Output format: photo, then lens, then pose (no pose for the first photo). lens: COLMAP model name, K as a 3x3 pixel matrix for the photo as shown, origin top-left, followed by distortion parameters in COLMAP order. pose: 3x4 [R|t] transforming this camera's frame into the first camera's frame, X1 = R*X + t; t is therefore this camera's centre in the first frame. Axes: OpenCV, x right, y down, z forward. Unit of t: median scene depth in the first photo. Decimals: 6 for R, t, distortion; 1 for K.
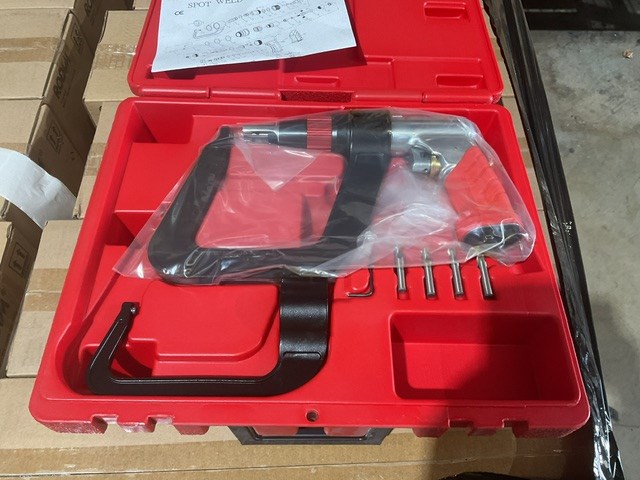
lens RADIAL K [[523.5, 0, 322.4], [0, 523.5, 238.8], [0, 0, 1]] dist [0.008201, -0.042372]
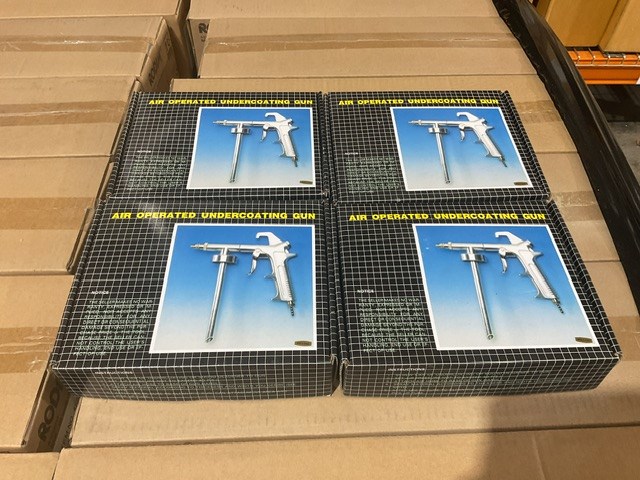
lens RADIAL K [[523.5, 0, 318.2], [0, 523.5, 240.9], [0, 0, 1]] dist [0.008201, -0.042372]
pose [[0.999932, -0.008430, -0.008011, -0.122302], [0.006789, 0.982438, -0.186468, 0.062467], [0.009443, 0.186401, 0.982428, 0.061617]]
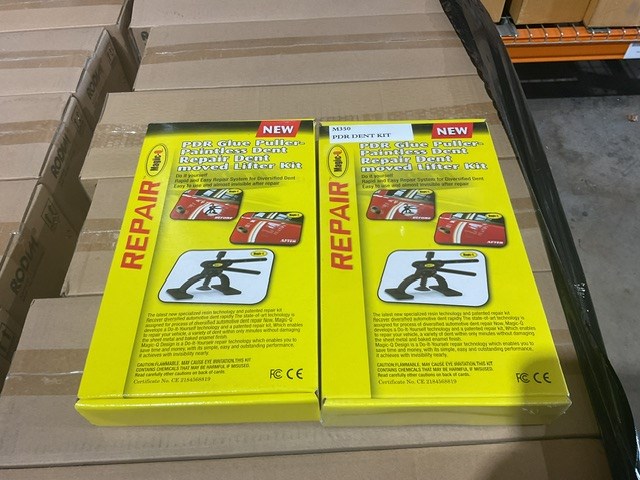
lens RADIAL K [[523.5, 0, 320.9], [0, 523.5, 240.2], [0, 0, 1]] dist [0.008201, -0.042372]
pose [[0.998789, -0.035135, -0.034434, 0.032013], [0.030022, 0.989815, -0.139160, 0.005655], [0.038972, 0.137958, 0.989671, 0.034909]]
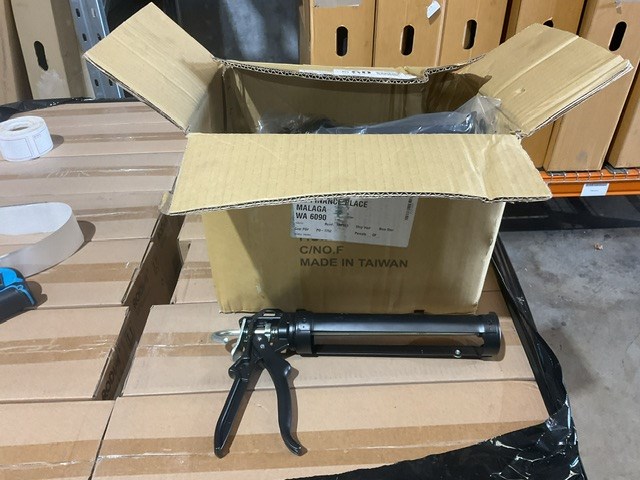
lens RADIAL K [[523.5, 0, 322.6], [0, 523.5, 242.5], [0, 0, 1]] dist [0.008201, -0.042372]
pose [[0.999033, -0.037093, -0.023623, -0.015650], [0.023979, 0.909772, -0.414416, 0.315002], [0.036863, 0.413448, 0.909781, -0.276321]]
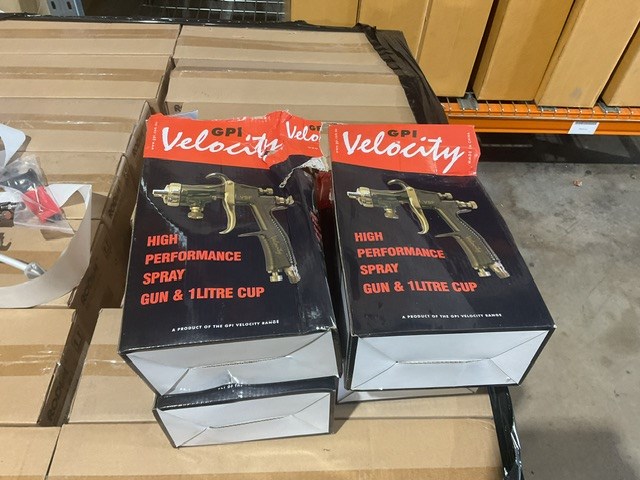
lens RADIAL K [[523.5, 0, 320.6], [0, 523.5, 240.9], [0, 0, 1]] dist [0.008201, -0.042372]
pose [[0.999741, 0.017376, 0.014683, 0.008067], [-0.013996, 0.978628, -0.205161, 0.047193], [-0.017934, 0.204903, 0.978618, -0.273278]]
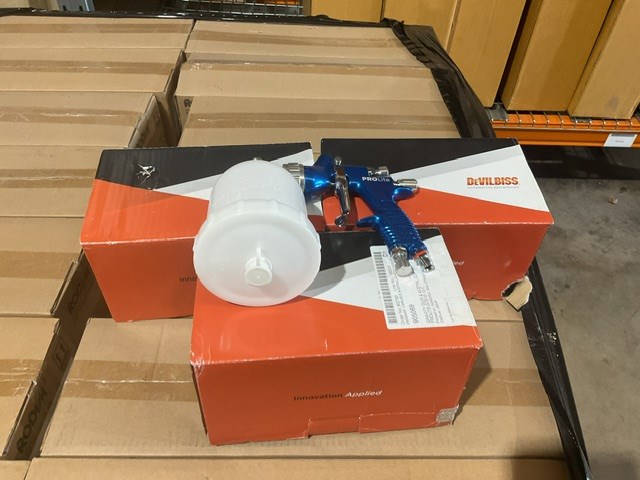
lens RADIAL K [[523.5, 0, 320.7], [0, 523.5, 241.7], [0, 0, 1]] dist [0.008201, -0.042372]
pose [[0.999582, 0.024518, -0.015290, -0.009482], [-0.027572, 0.967610, -0.250939, 0.057085], [0.008642, 0.251255, 0.967882, -0.105956]]
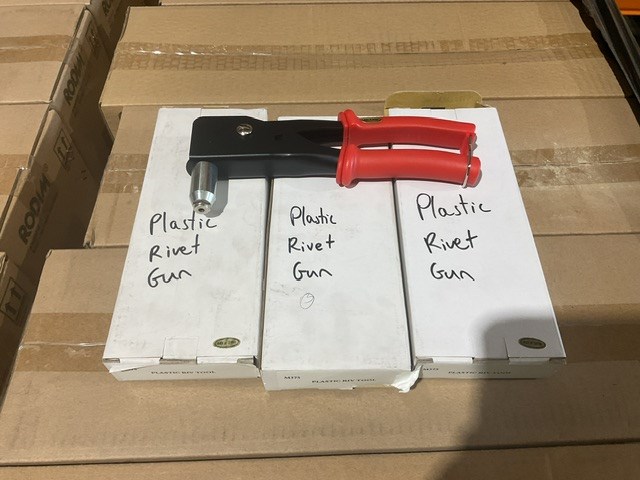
lens RADIAL K [[523.5, 0, 317.7], [0, 523.5, 241.5], [0, 0, 1]] dist [0.008201, -0.042372]
pose [[0.999848, -0.006393, -0.016223, -0.090878], [0.005212, 0.997403, -0.071834, 0.007707], [0.016640, 0.071738, 0.997285, 0.178283]]
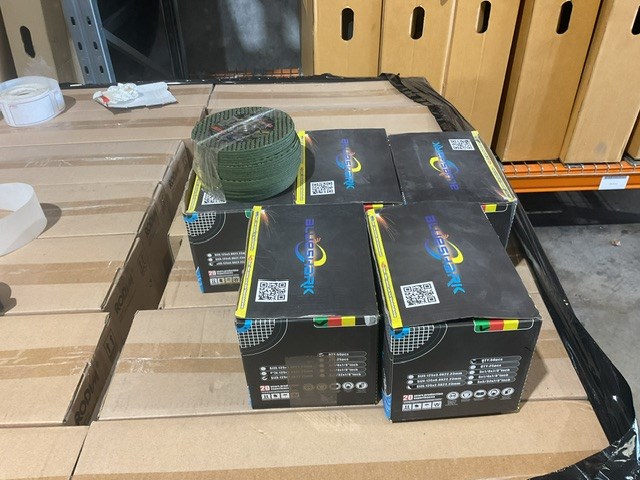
lens RADIAL K [[523.5, 0, 321.4], [0, 523.5, 244.9], [0, 0, 1]] dist [0.008201, -0.042372]
pose [[0.998819, -0.039935, -0.027660, -0.037950], [0.025264, 0.913359, -0.406371, 0.256369], [0.041491, 0.405192, 0.913290, -0.137308]]
